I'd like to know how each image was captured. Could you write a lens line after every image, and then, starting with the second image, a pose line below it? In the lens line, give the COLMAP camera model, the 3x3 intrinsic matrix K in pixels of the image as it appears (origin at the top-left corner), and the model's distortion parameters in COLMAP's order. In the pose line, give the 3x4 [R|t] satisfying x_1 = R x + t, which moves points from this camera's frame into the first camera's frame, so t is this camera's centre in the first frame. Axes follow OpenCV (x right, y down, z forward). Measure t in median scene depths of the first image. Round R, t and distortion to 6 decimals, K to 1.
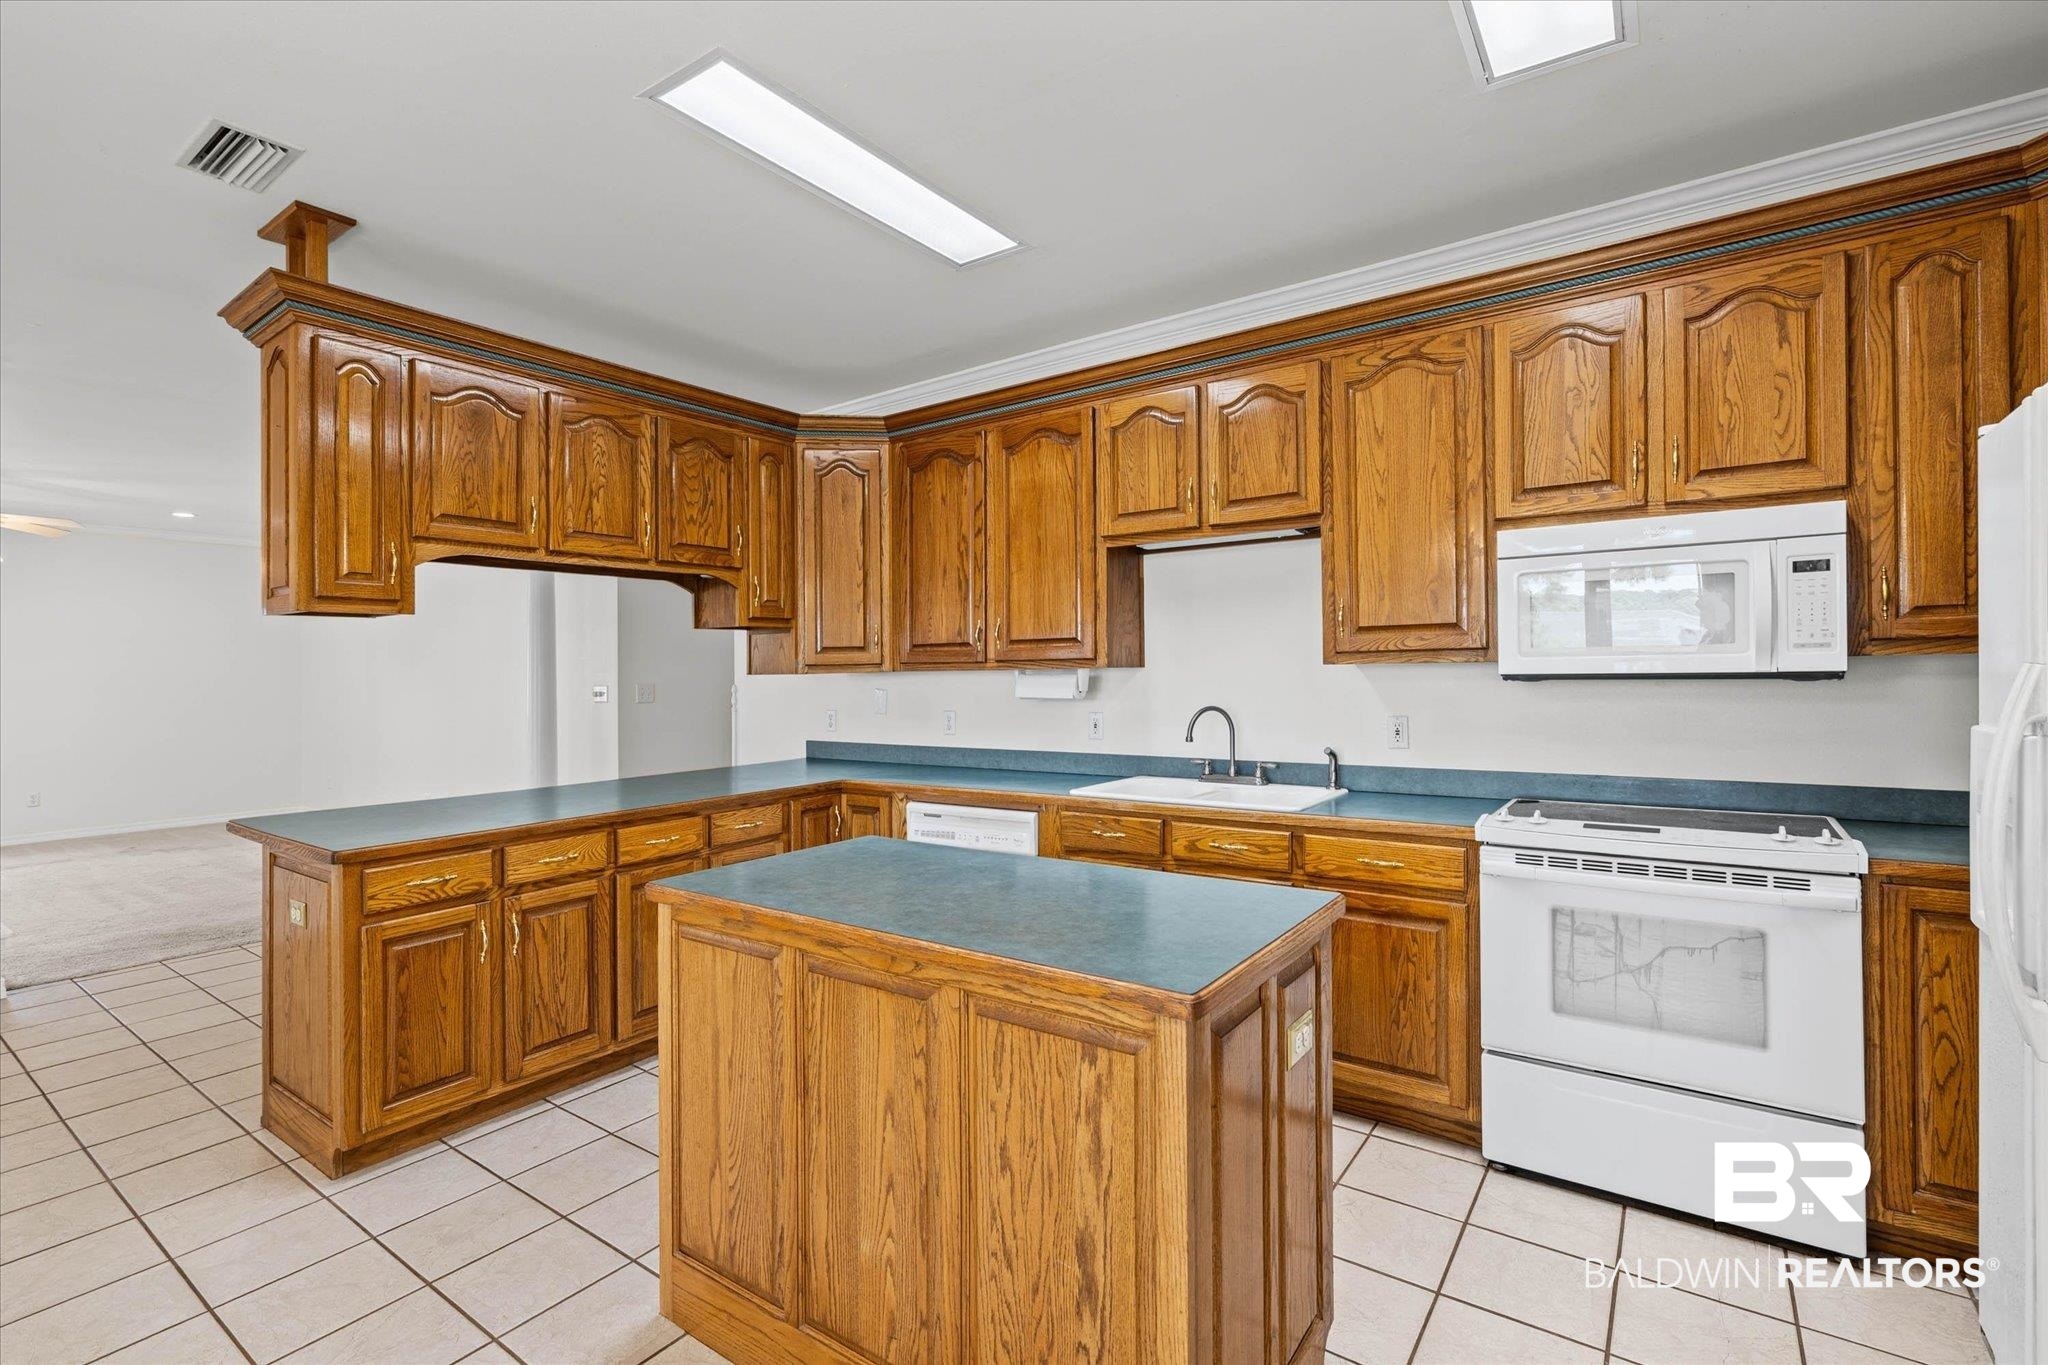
lens RADIAL K [[931.7, 0, 1018.2], [0, 931.7, 651.7], [0, 0, 1]] dist [-0.002947, 0.000107]
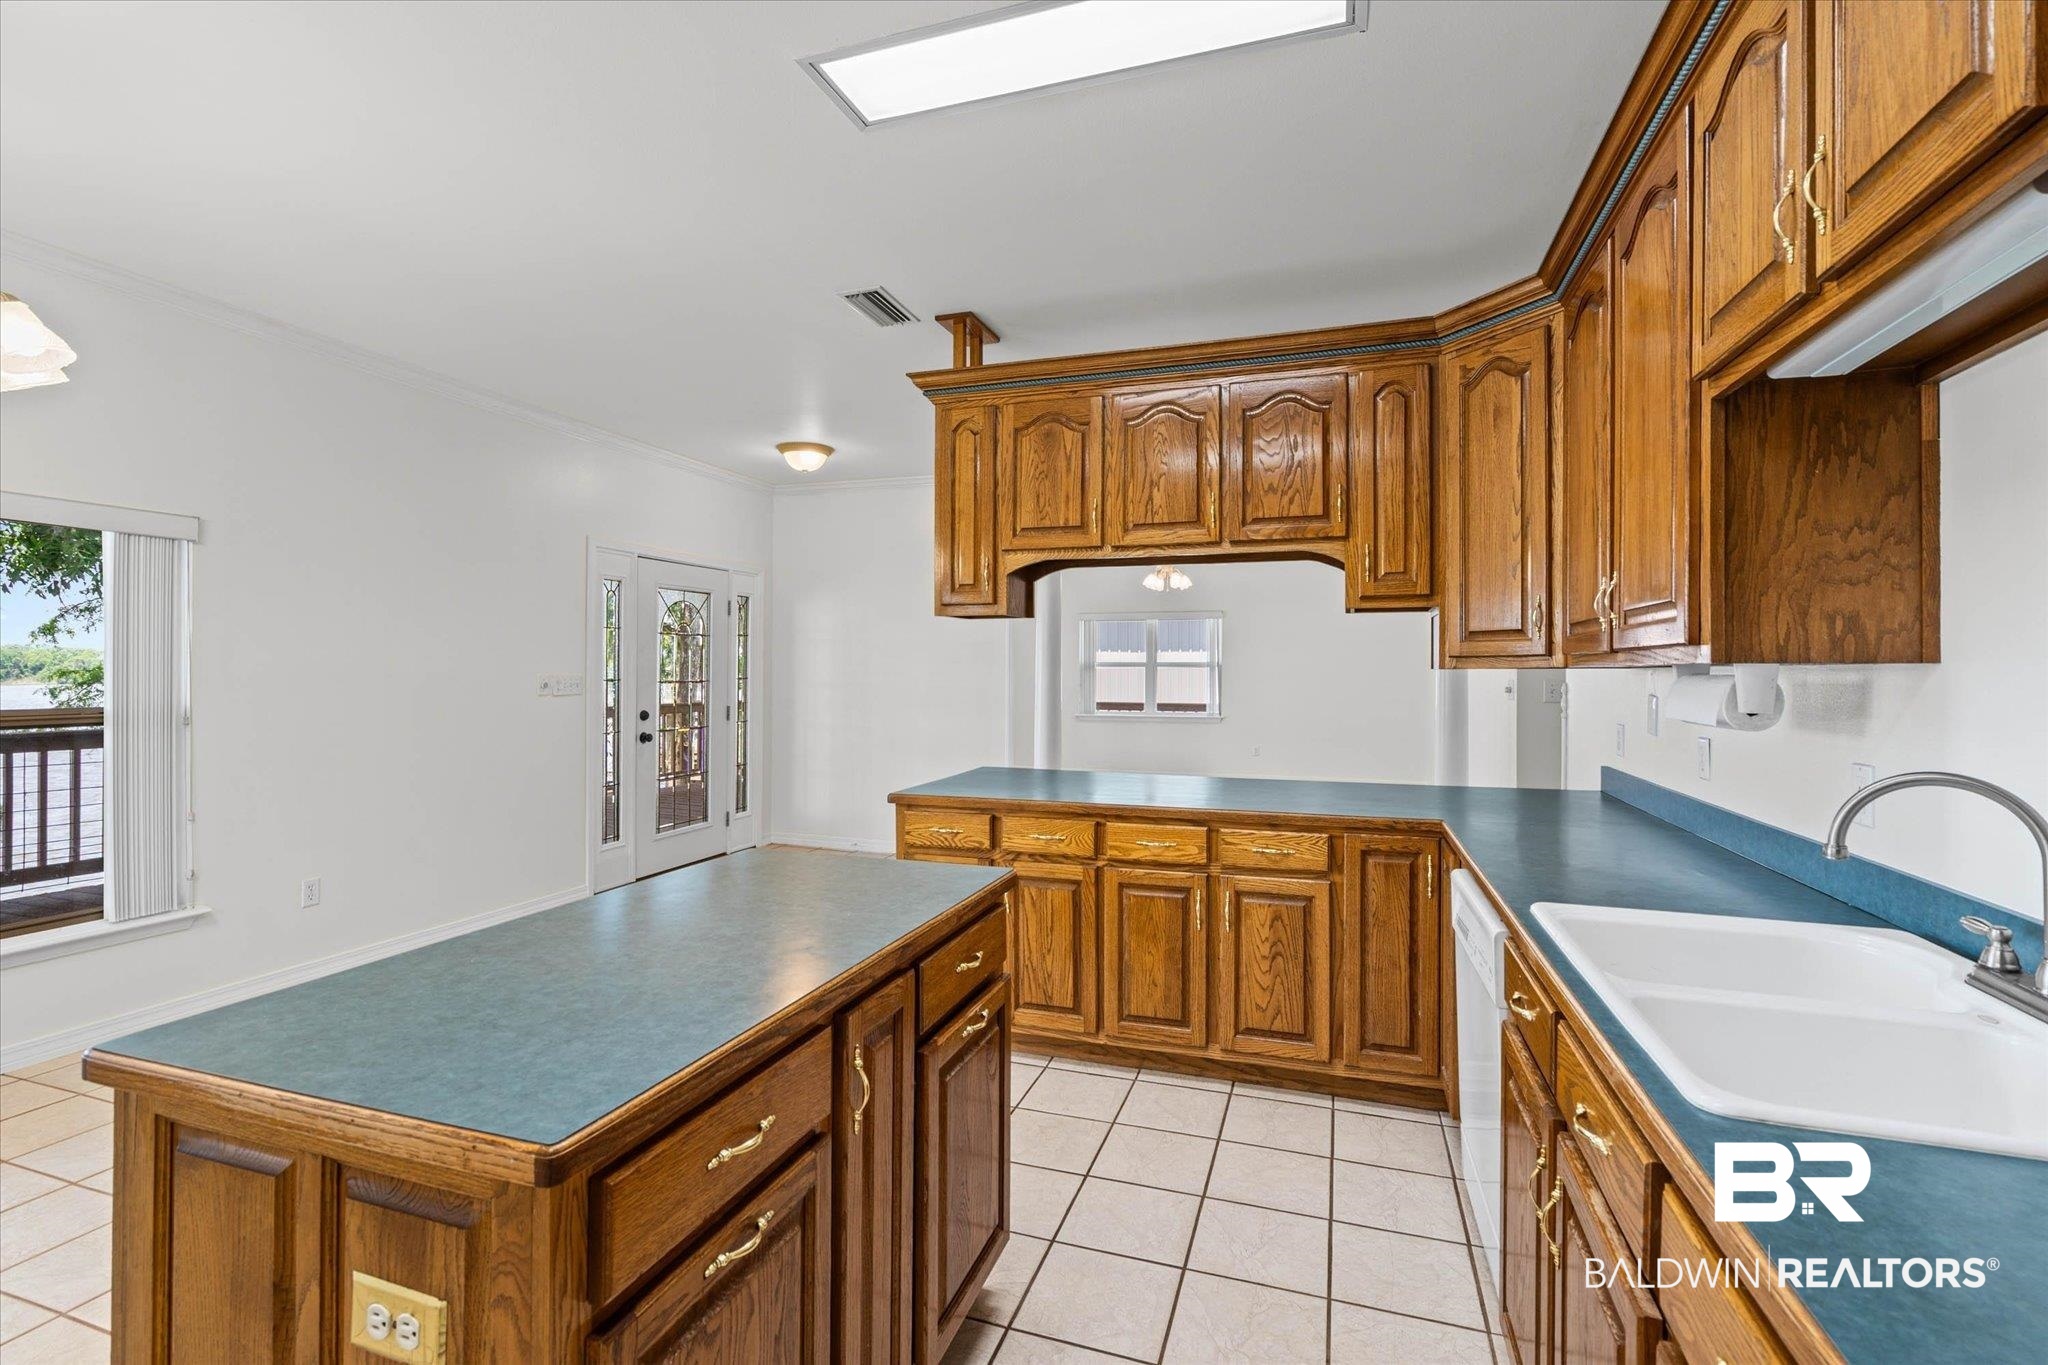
lens RADIAL K [[931.7, 0, 1018.2], [0, 931.7, 651.7], [0, 0, 1]] dist [-0.002947, 0.000107]
pose [[0.283578, -0.003088, -0.958944, 0.533981], [0.013058, 0.999915, 0.000642, 0.008059], [0.958860, -0.012704, 0.283594, 0.678279]]
